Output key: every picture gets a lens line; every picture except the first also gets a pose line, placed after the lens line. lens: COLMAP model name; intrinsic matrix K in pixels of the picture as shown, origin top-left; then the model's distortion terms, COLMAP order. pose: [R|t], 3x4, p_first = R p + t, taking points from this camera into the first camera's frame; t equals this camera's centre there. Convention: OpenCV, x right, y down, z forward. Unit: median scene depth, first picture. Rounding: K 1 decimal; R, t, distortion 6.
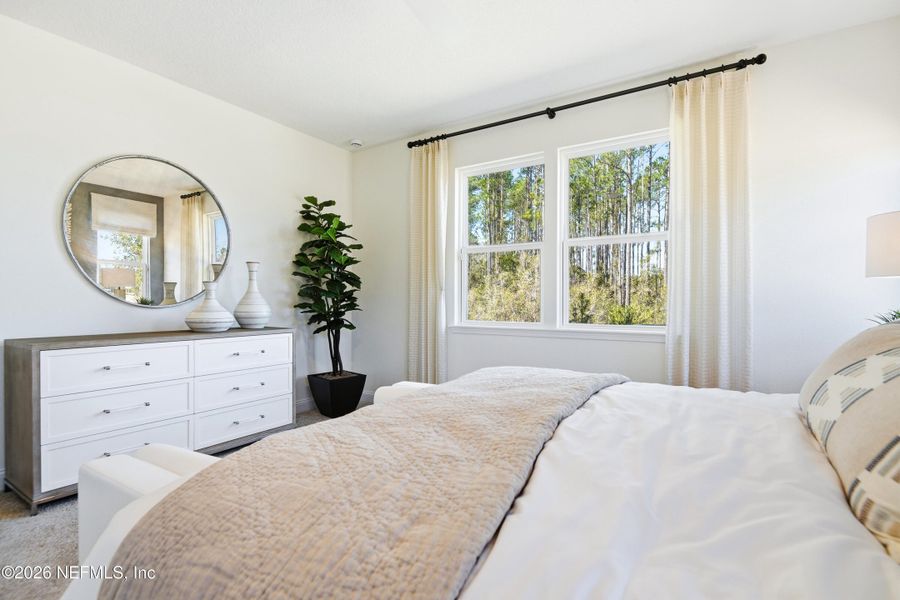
lens RADIAL K [[432.9, 0, 450.0], [0, 432.9, 300.0], [0, 0, 1]] dist [0.000103, -0.000150]
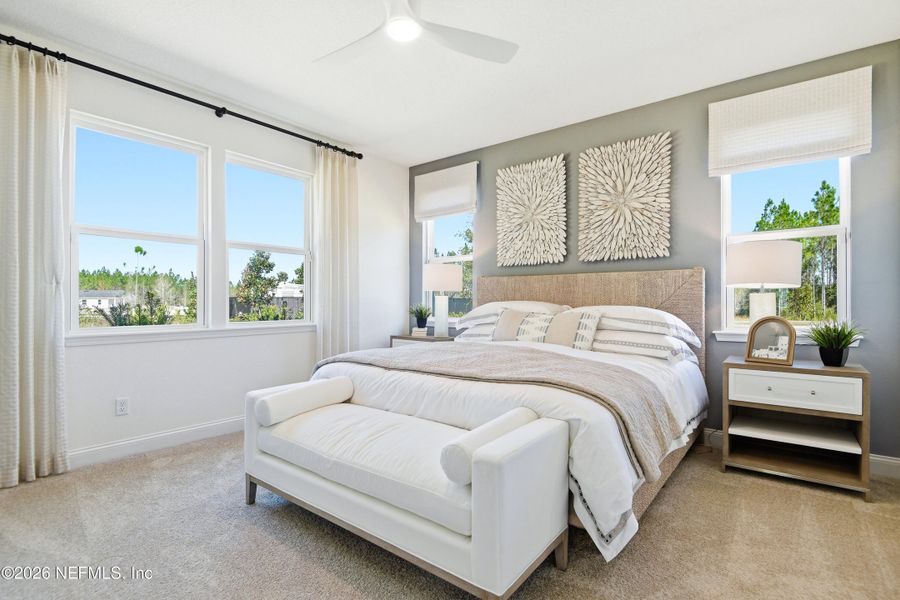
lens RADIAL K [[432.9, 0, 450.0], [0, 432.9, 300.0], [0, 0, 1]] dist [0.000103, -0.000150]
pose [[0.092788, -0.002276, 0.995683, -0.839188], [-0.004007, 0.999988, 0.002659, -0.004670], [-0.995678, -0.004237, 0.092777, 0.448925]]
